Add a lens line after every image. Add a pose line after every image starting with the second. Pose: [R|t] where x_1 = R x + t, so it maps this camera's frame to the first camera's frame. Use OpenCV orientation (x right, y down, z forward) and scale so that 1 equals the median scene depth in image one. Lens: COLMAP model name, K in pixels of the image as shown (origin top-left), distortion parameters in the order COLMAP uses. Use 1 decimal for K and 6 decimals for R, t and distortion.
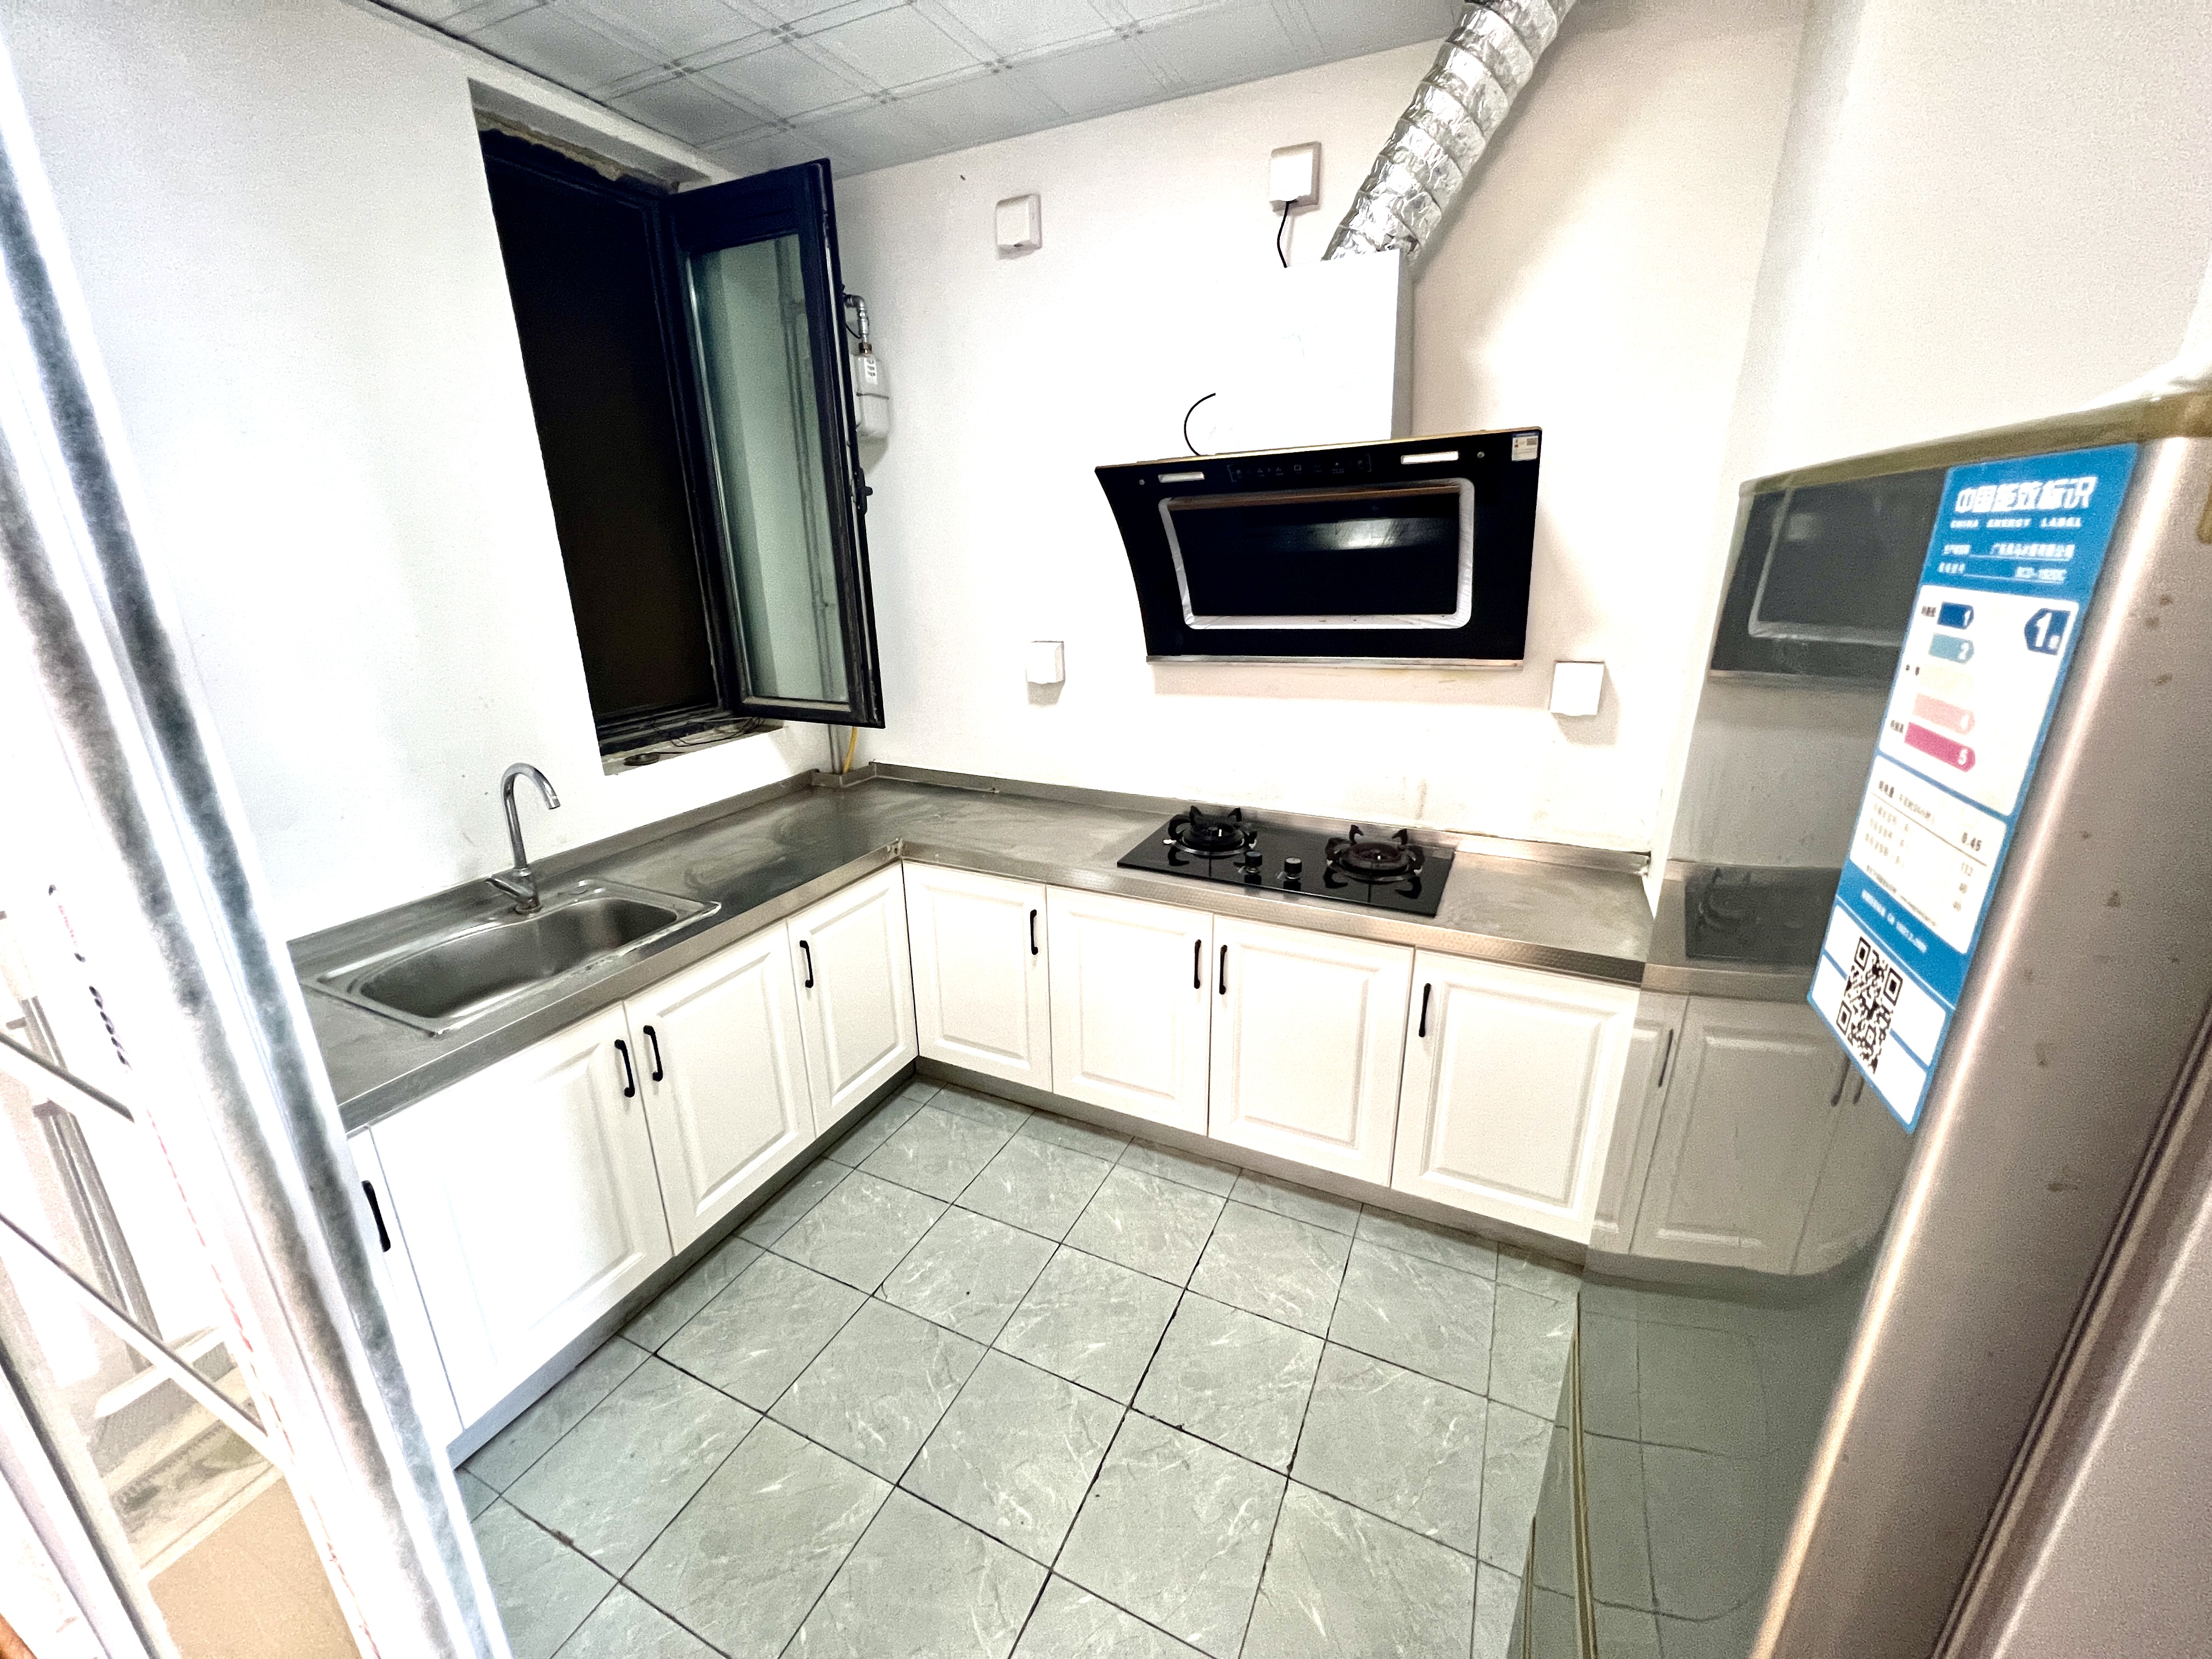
lens RADIAL K [[878.2, 0, 1102.7], [0, 878.2, 826.4], [0, 0, 1]] dist [-0.000517, -0.000080]
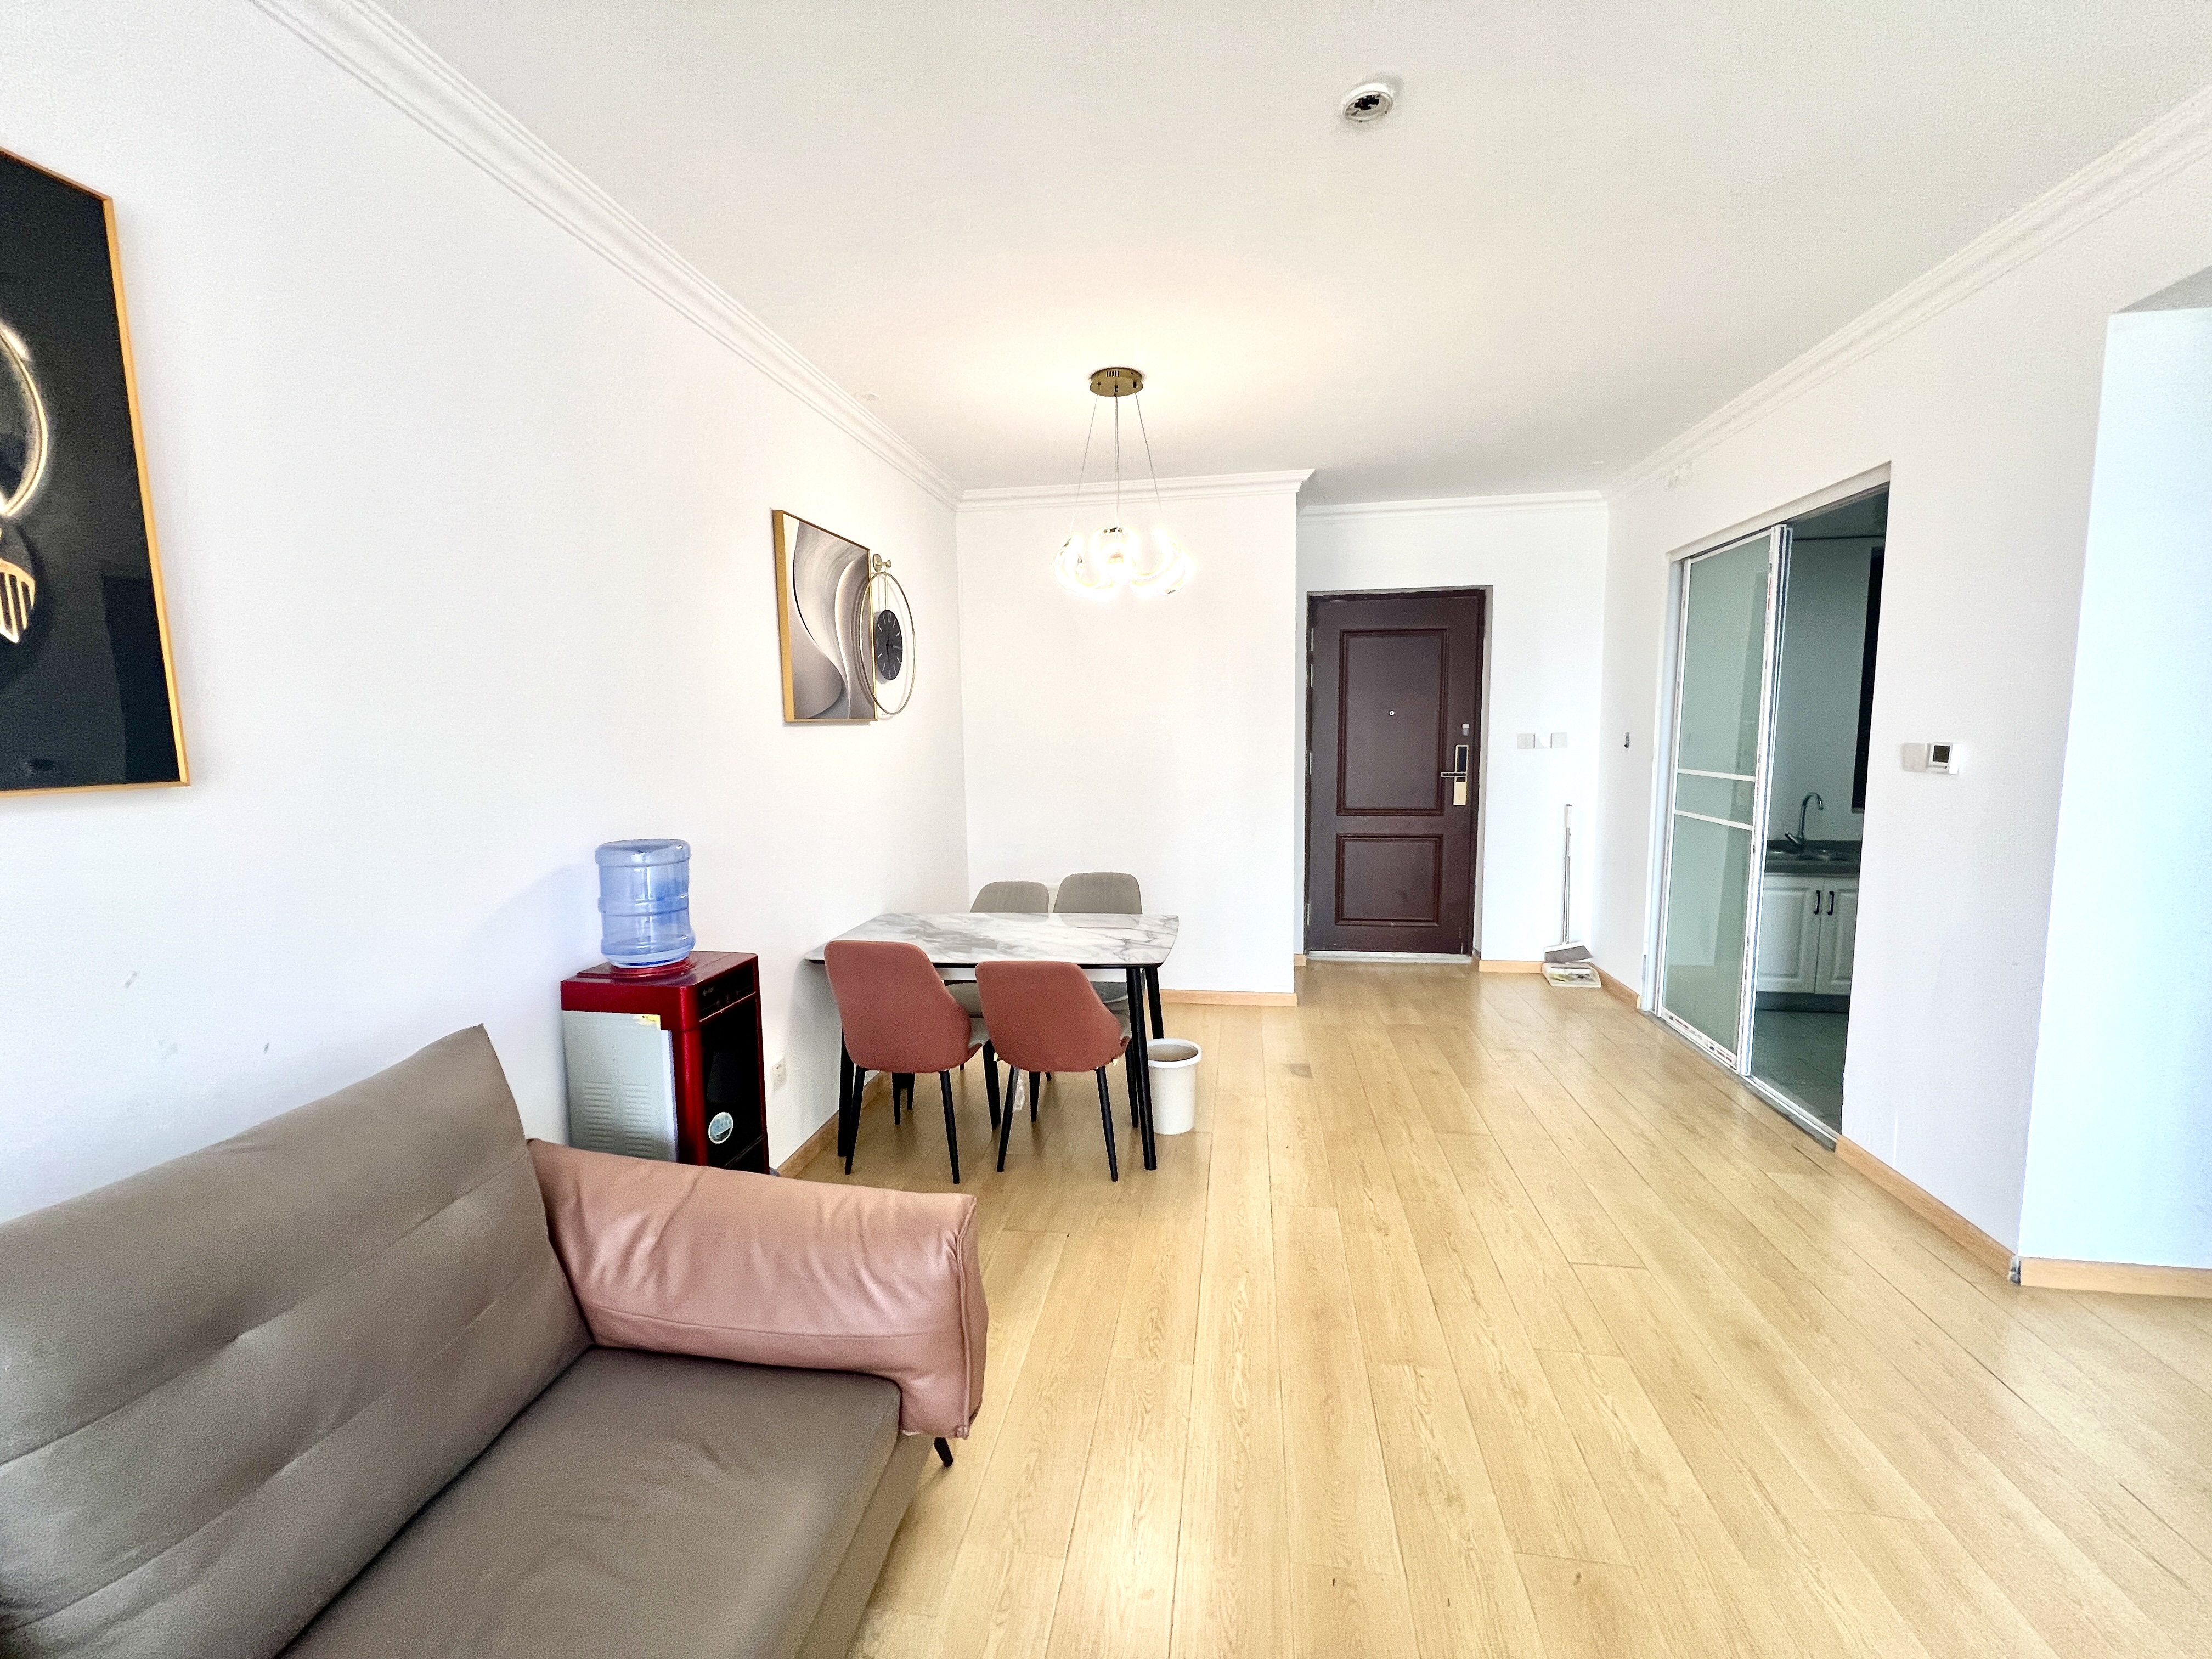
lens RADIAL K [[878.2, 0, 1109.6], [0, 878.2, 819.2], [0, 0, 1]] dist [-0.000517, -0.000080]
pose [[0.283258, 0.119546, -0.951564, 1.334843], [-0.289469, 0.956583, 0.034009, 0.551330], [0.914315, 0.265815, 0.305565, -1.826349]]
